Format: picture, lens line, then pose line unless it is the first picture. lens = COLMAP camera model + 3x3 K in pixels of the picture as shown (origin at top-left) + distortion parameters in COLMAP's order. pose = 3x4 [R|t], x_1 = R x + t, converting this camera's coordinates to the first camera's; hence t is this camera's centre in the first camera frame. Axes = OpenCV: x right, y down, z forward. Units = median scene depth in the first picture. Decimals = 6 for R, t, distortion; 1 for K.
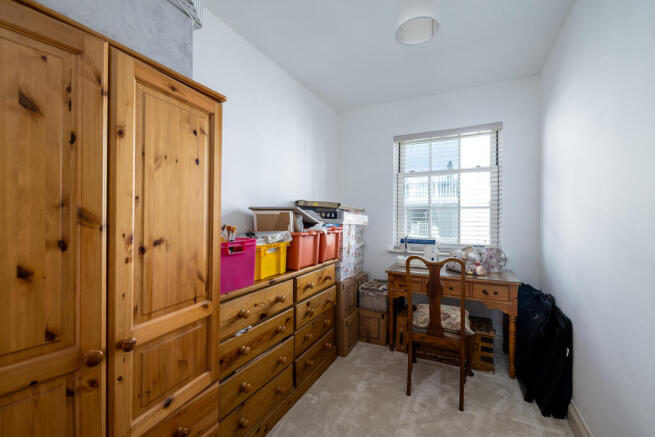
lens RADIAL K [[273.3, 0, 326.3], [0, 273.3, 216.2], [0, 0, 1]] dist [-0.000232, -0.000571]
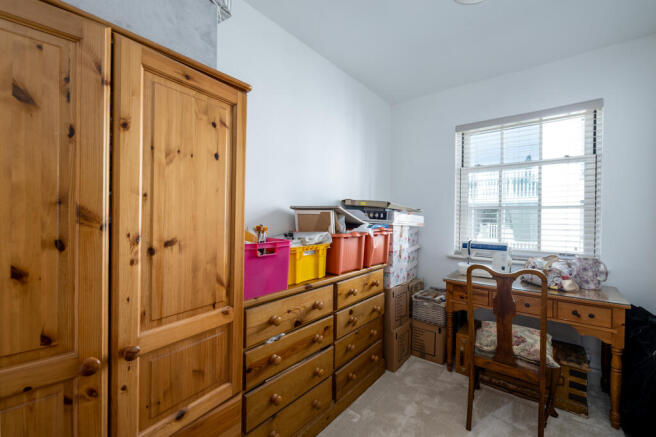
lens RADIAL K [[273.7, 0, 327.2], [0, 273.7, 217.5], [0, 0, 1]] dist [-0.000232, -0.000571]
pose [[0.978241, 0.007543, -0.207336, 0.062616], [-0.006612, 0.999965, 0.005181, 0.000034], [0.207368, -0.003697, 0.978256, 0.122613]]
